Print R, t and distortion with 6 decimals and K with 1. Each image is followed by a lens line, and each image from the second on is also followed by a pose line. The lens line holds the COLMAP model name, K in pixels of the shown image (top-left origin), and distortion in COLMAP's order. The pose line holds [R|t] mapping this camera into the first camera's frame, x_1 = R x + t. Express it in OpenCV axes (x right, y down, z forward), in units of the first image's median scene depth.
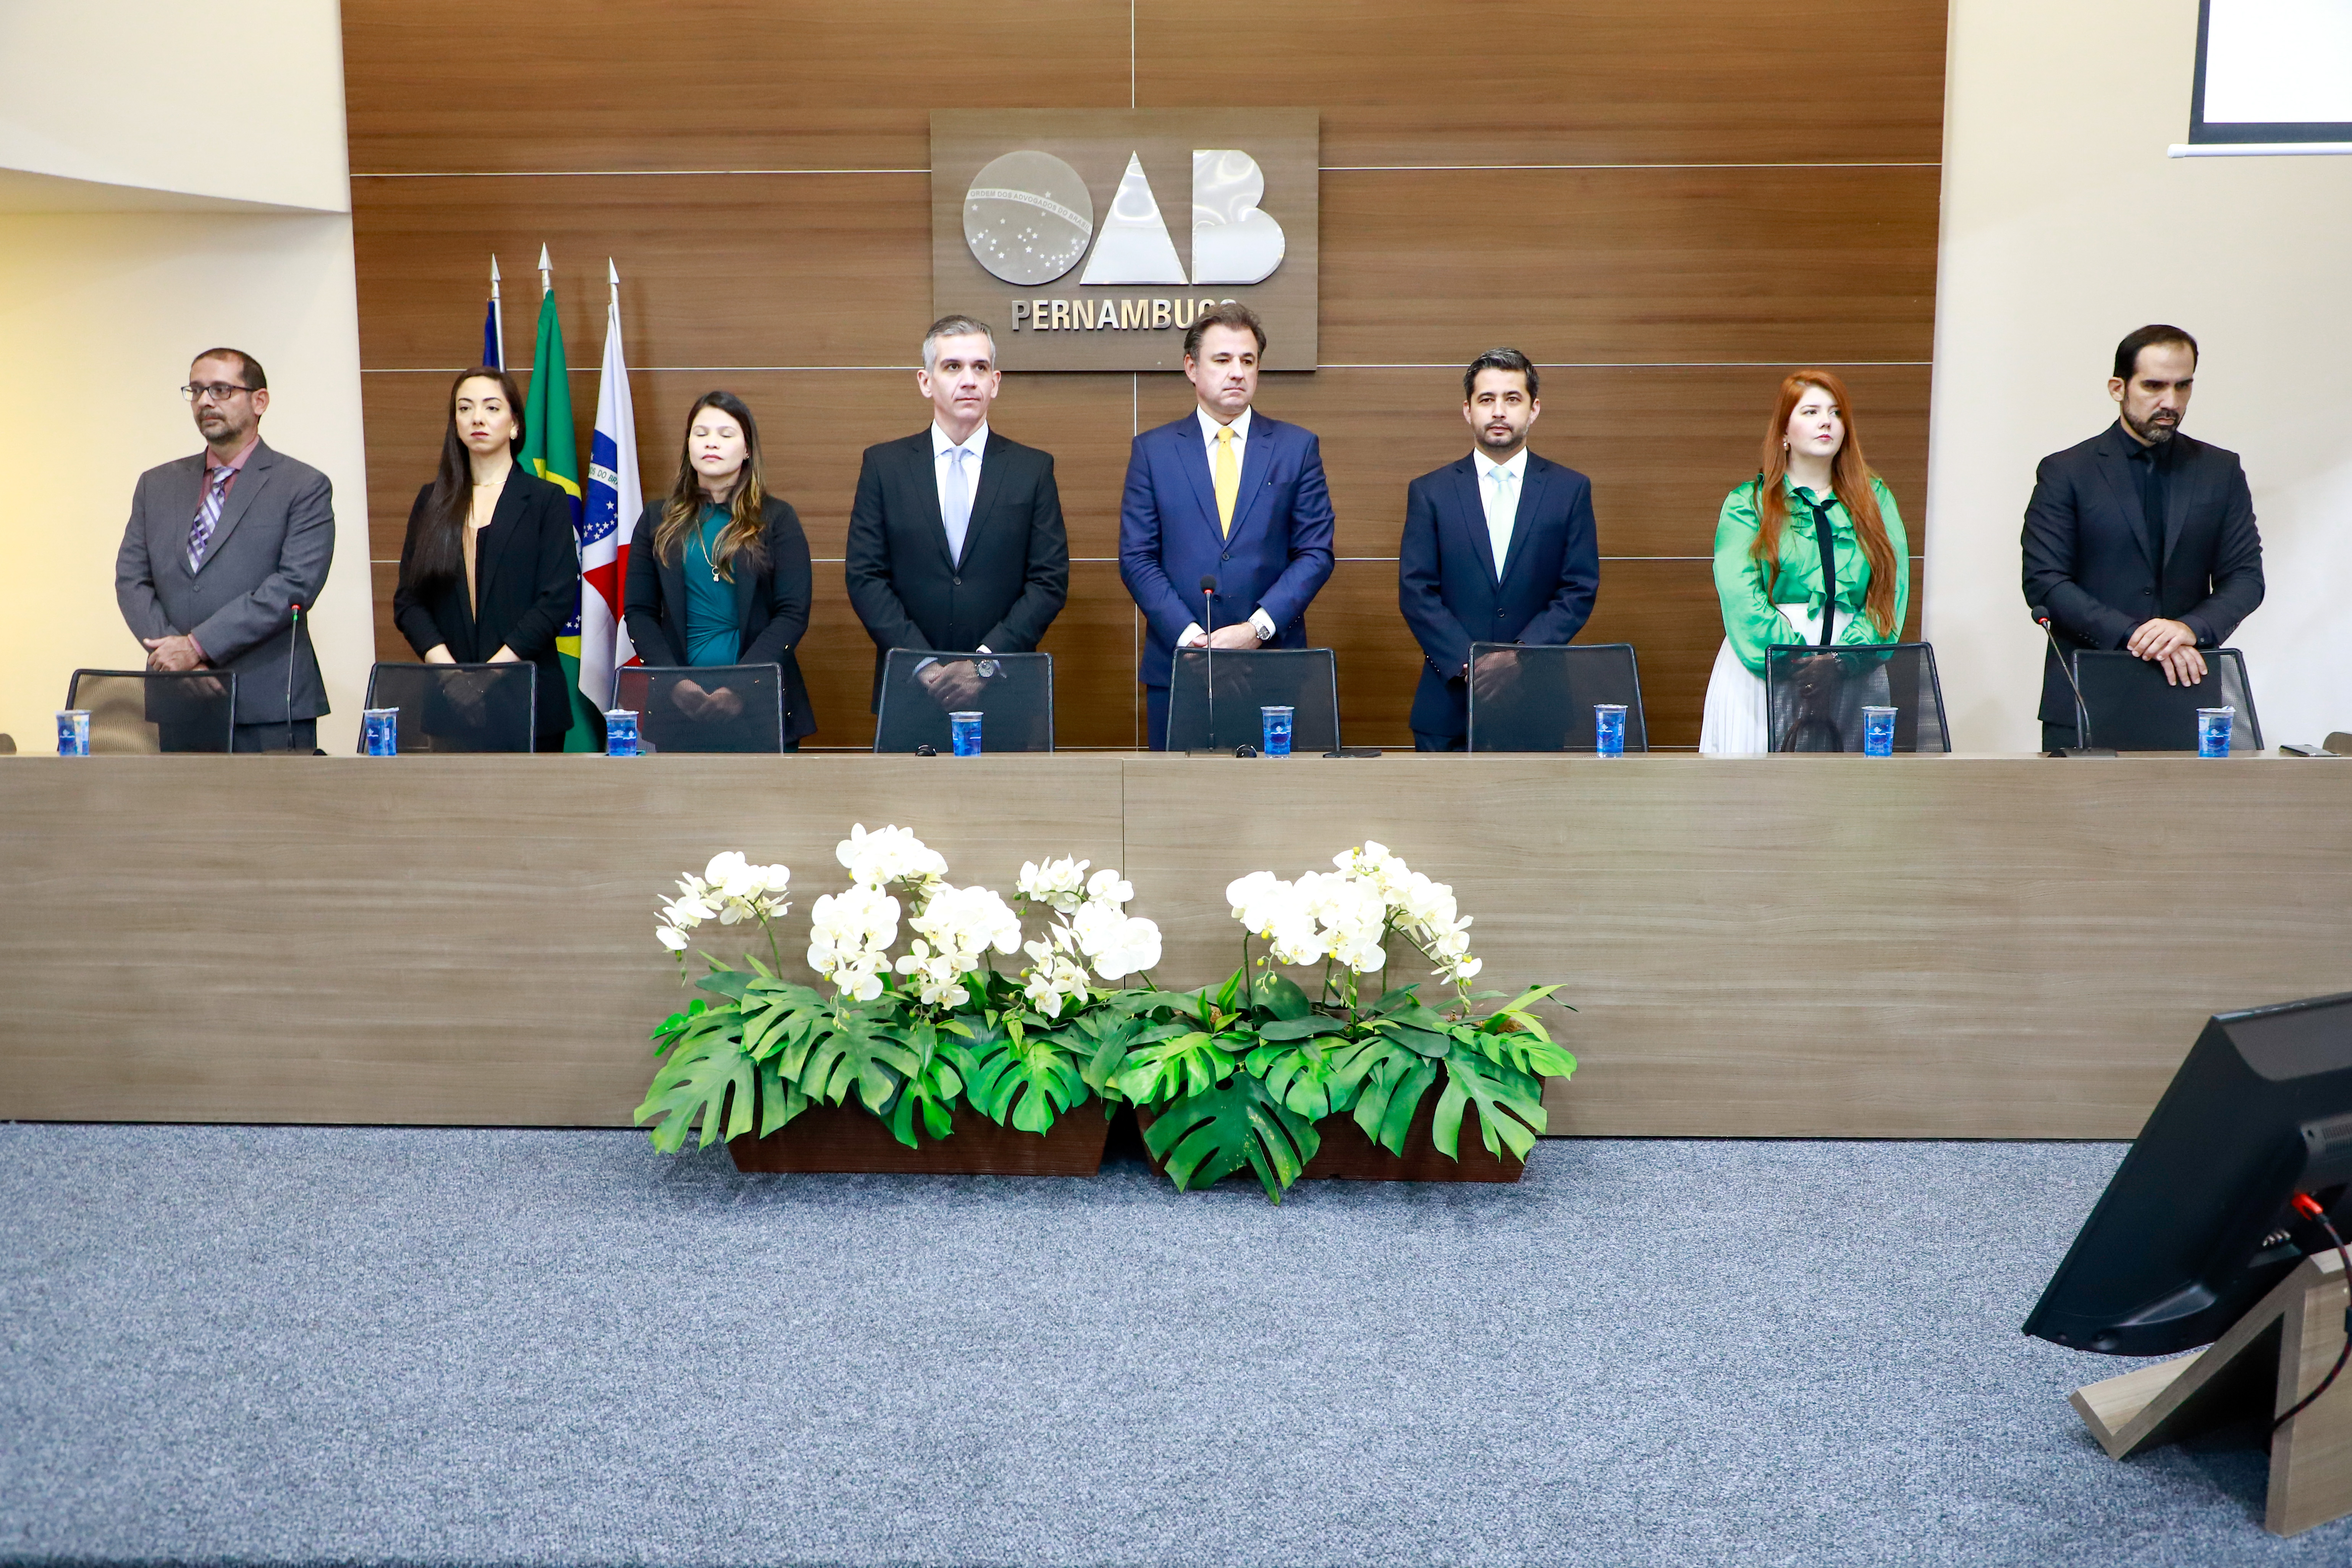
lens RADIAL K [[1914.9, 0, 1176.0], [0, 1914.9, 784.0], [0, 0, 1]] dist [-0.004820, -0.003814]
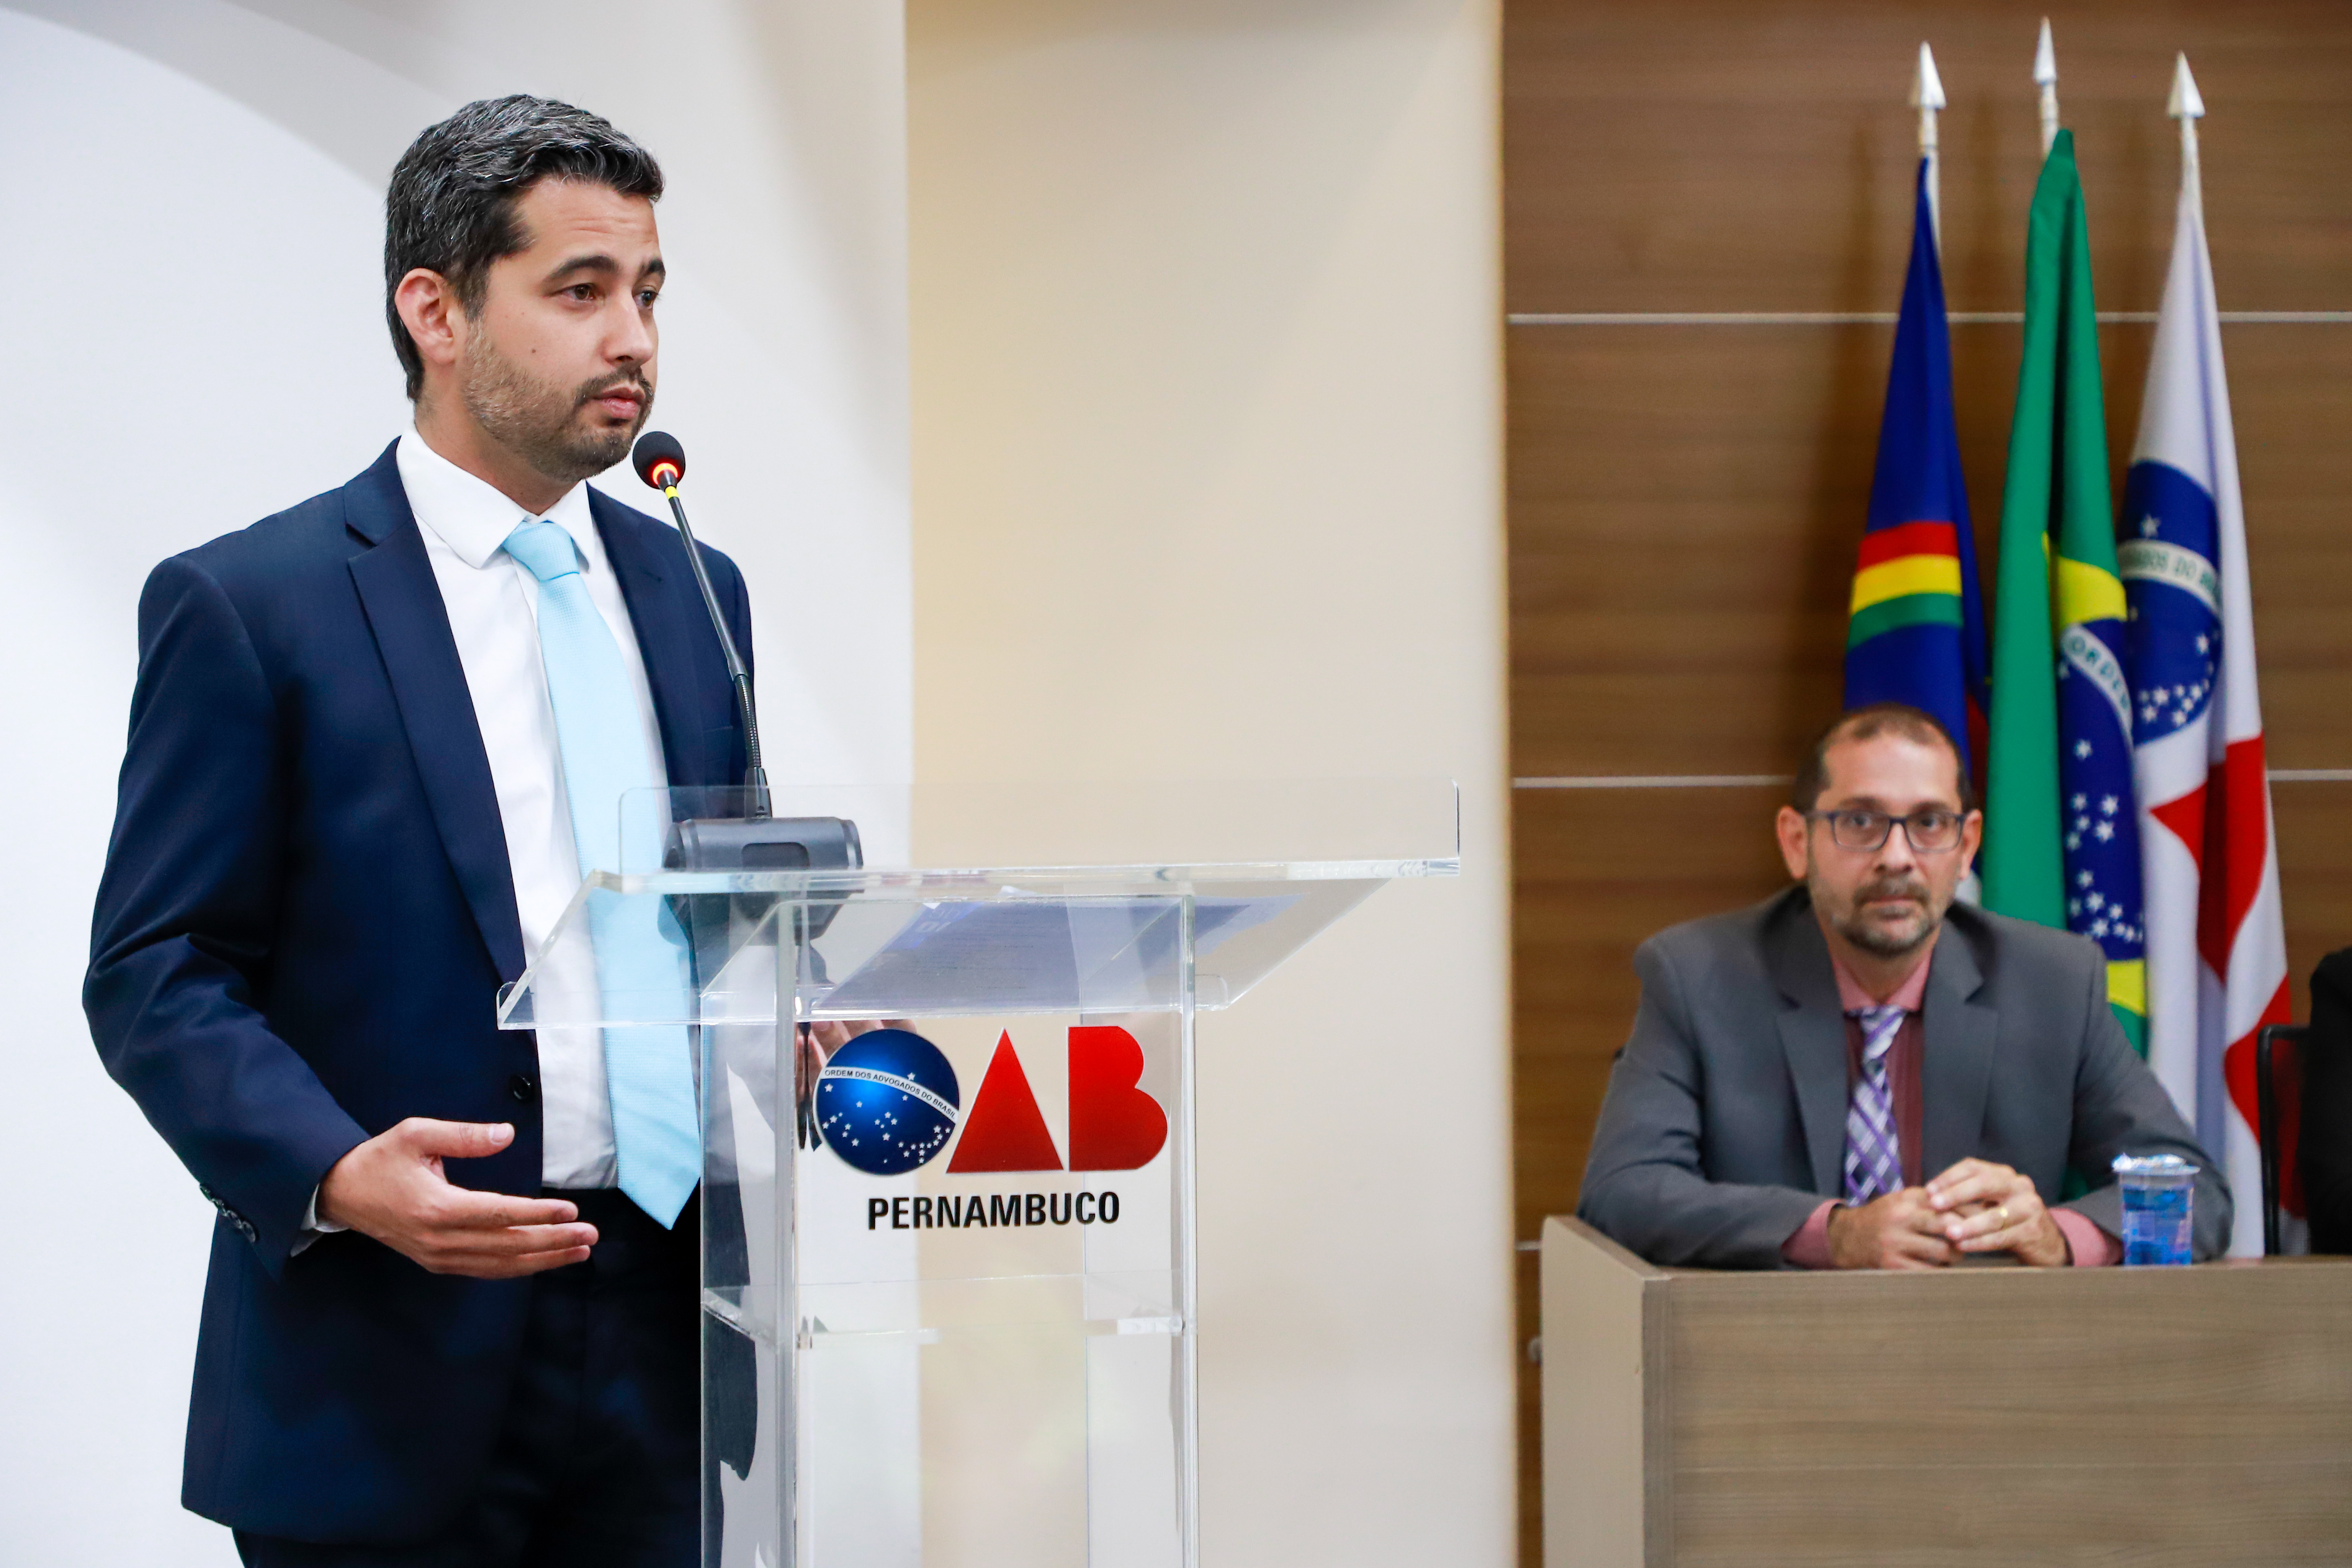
lens RADIAL K [[4752.7, 0, 1071.3], [0, 4752.7, 786.2], [0, 0, 1]] dist [0.026595, -0.197192]
pose [[0.996037, -0.007729, 0.088605, -0.791827], [0.017589, 0.993660, -0.111039, -0.007072], [-0.087185, 0.112158, 0.989858, 0.014189]]
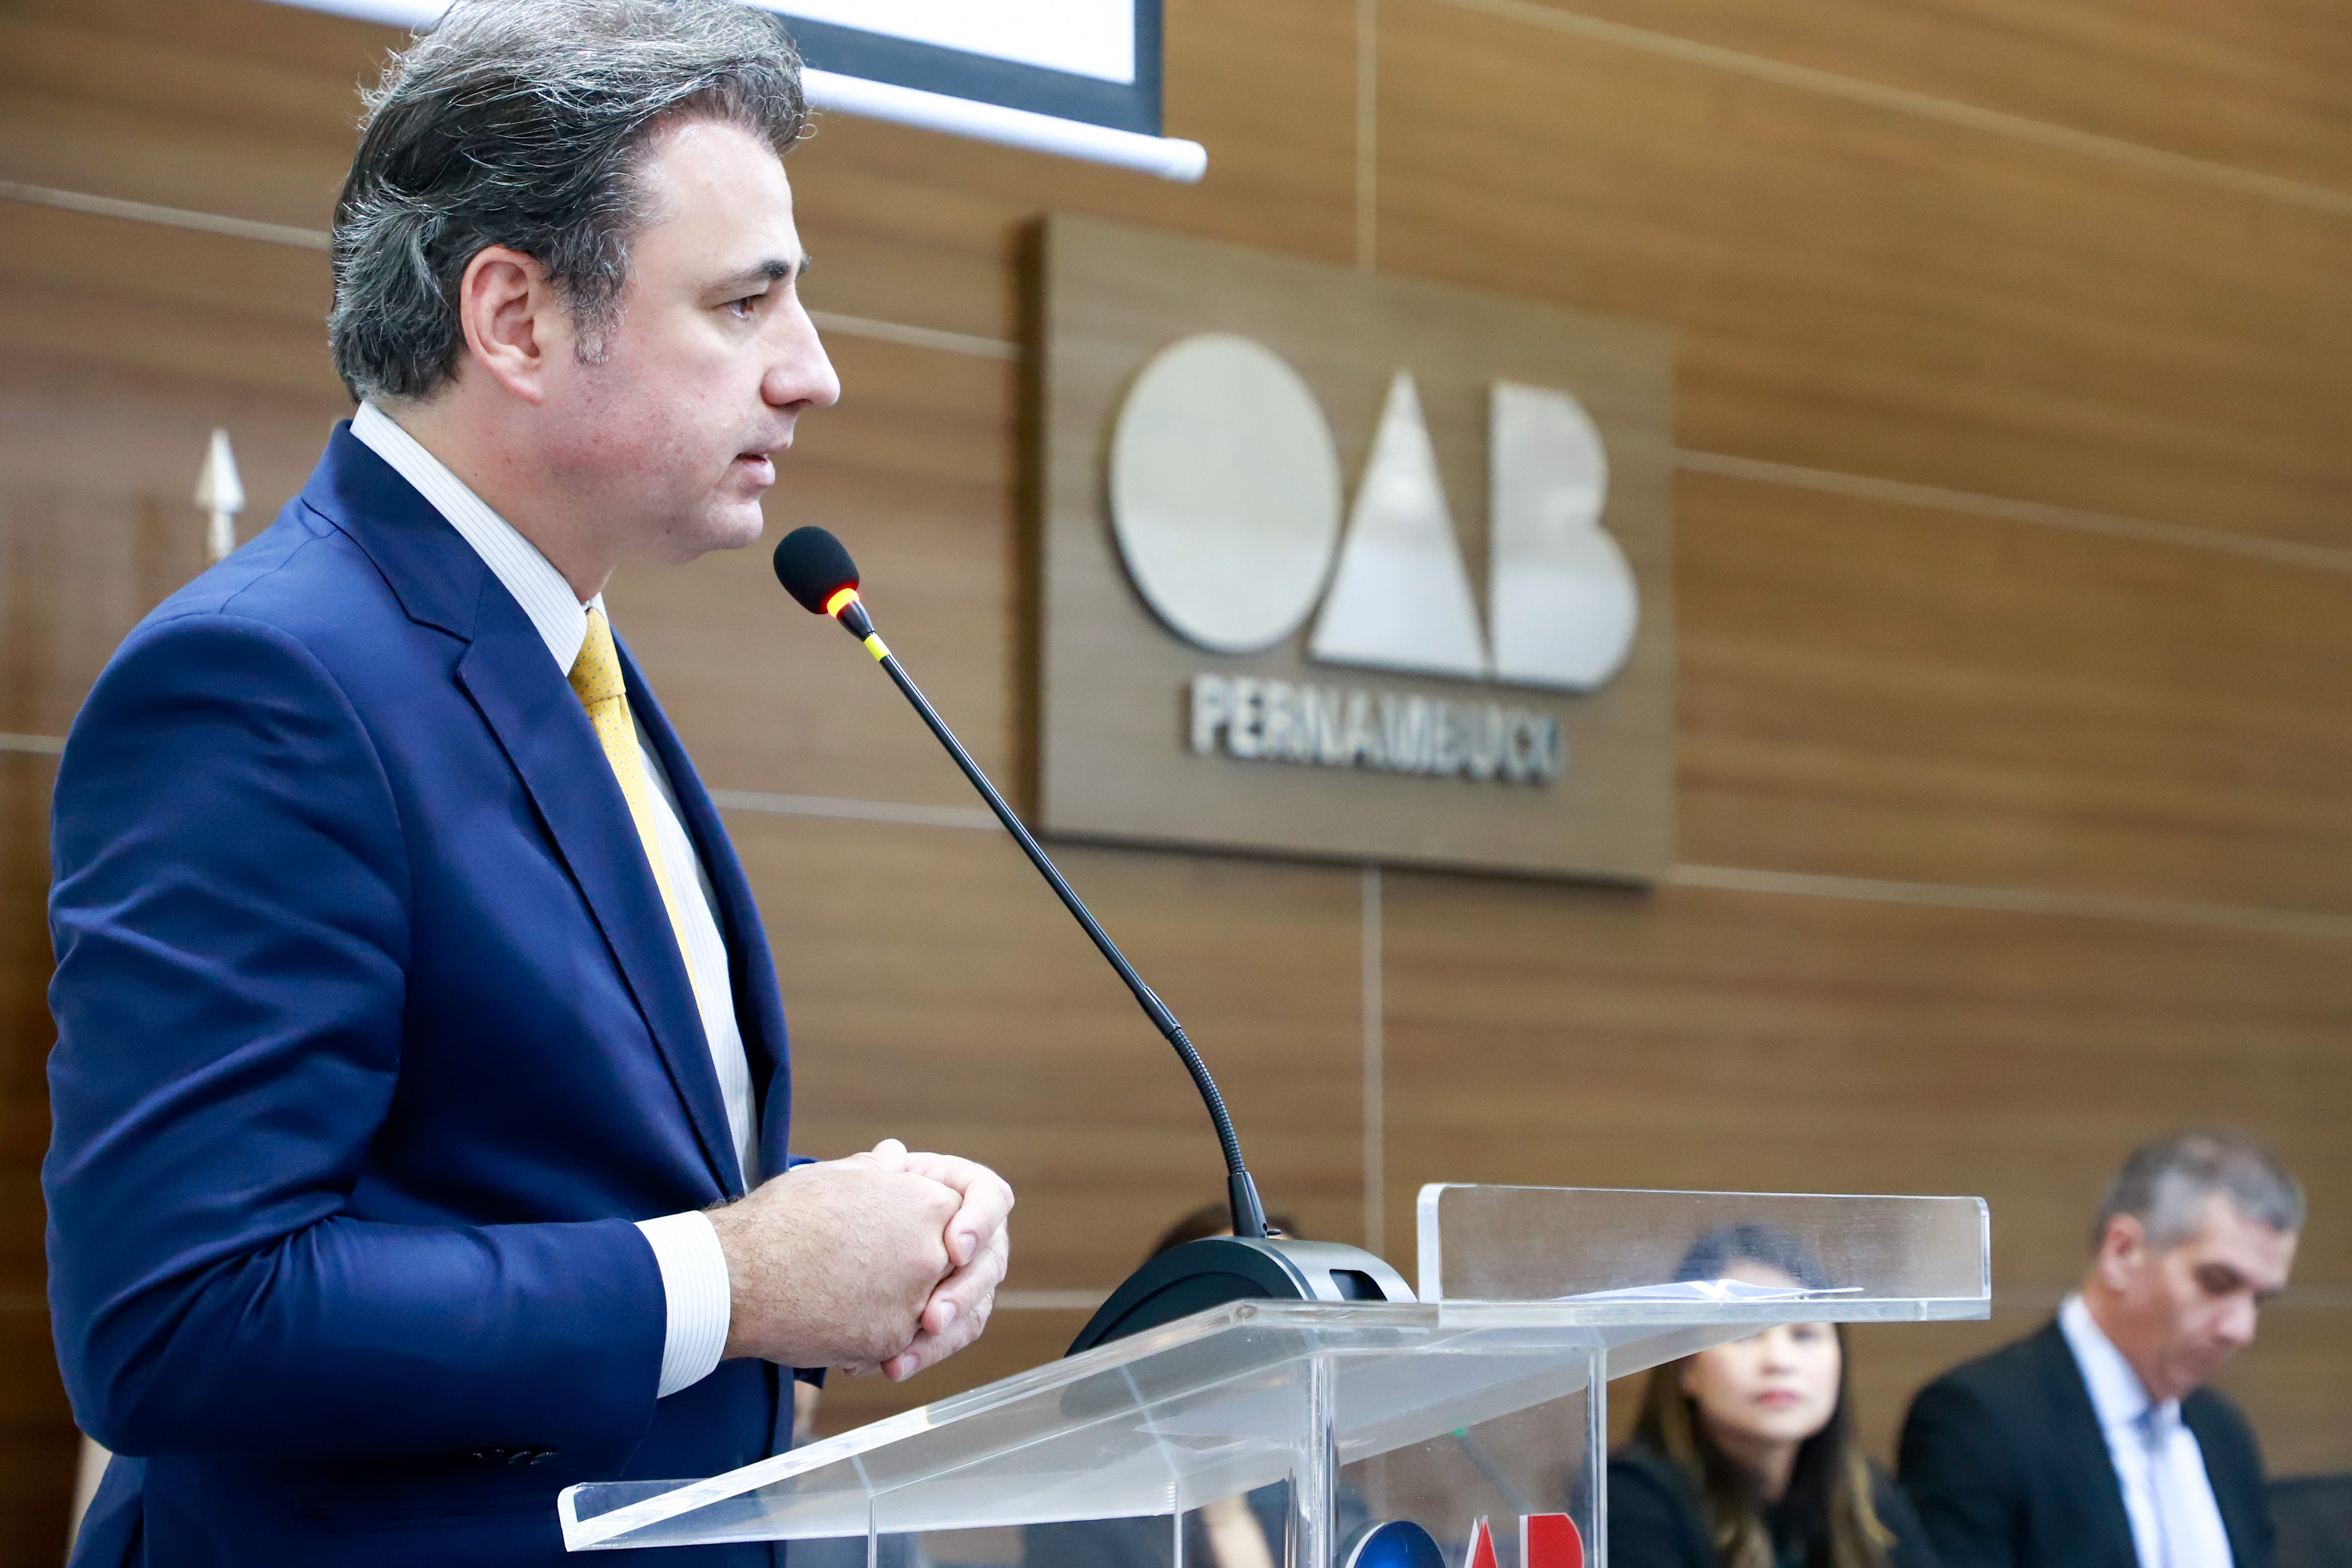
lens RADIAL K [[5392.7, 0, 1176.0], [0, 5392.7, 784.0], [0, 0, 1]] dist [0.110561, 0.097845]
pose [[0.711626, 0.066966, 0.699360, -1.155052], [0.088321, 0.979022, -0.183615, -0.018819], [-0.696985, 0.192434, 0.690783, 0.248345]]
